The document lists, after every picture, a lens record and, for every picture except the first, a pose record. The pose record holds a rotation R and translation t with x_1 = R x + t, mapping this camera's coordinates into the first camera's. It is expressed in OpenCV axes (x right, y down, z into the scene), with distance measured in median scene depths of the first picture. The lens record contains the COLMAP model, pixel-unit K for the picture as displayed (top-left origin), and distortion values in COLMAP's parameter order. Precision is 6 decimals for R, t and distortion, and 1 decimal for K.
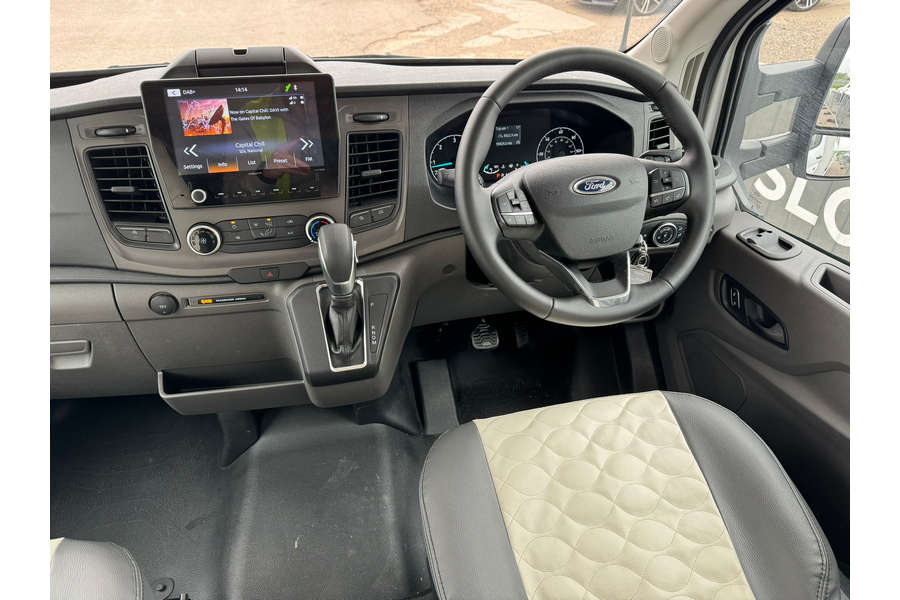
lens RADIAL K [[562.2, 0, 455.3], [0, 562.2, 303.5], [0, 0, 1]] dist [0.061360, -0.095368]
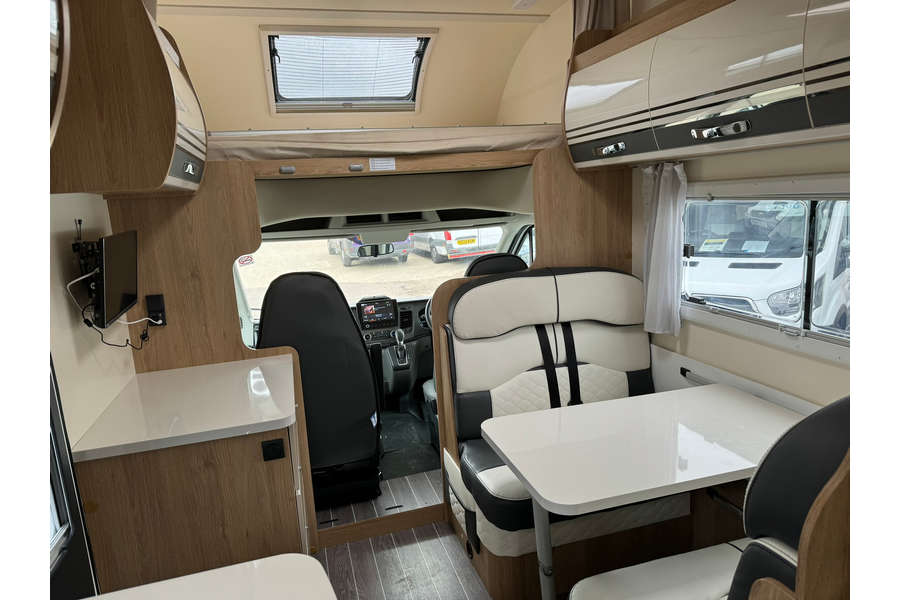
lens RADIAL K [[562.2, 0, 455.3], [0, 562.2, 303.5], [0, 0, 1]] dist [0.061360, -0.095368]
pose [[0.995171, -0.087625, 0.044223, 0.040830], [0.098137, 0.896214, -0.432631, 1.488089], [-0.001724, 0.434882, 0.900486, -2.780286]]
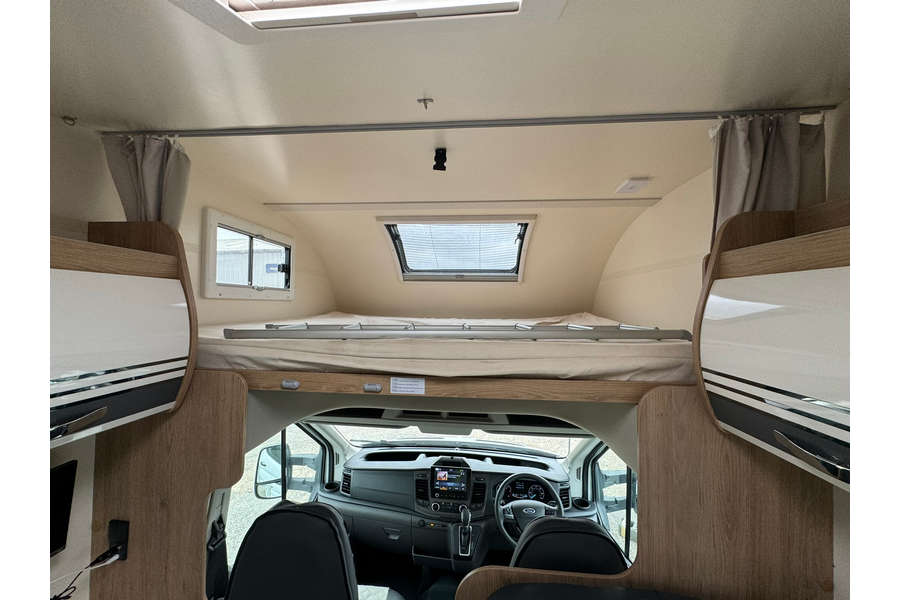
lens RADIAL K [[319.8, 0, 449.2], [0, 319.8, 299.8], [0, 0, 1]] dist [-0.001971, -0.000155]
pose [[0.949346, -0.009644, -0.314084, 0.387420], [-0.183728, 0.793840, -0.579708, 0.021292], [0.254924, 0.608050, 0.751857, -1.601915]]
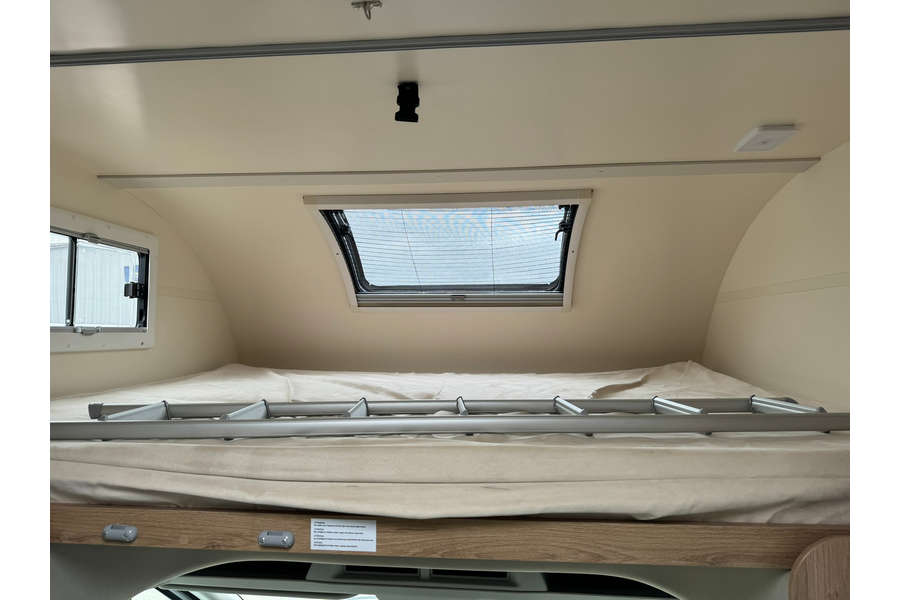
lens RADIAL K [[560.3, 0, 447.9], [0, 560.3, 297.2], [0, 0, 1]] dist [0.071442, -0.095676]
pose [[0.947603, -0.036840, -0.317318, 0.418082], [-0.176715, 0.767046, -0.616775, -0.098244], [0.266120, 0.640533, 0.720345, -1.581139]]
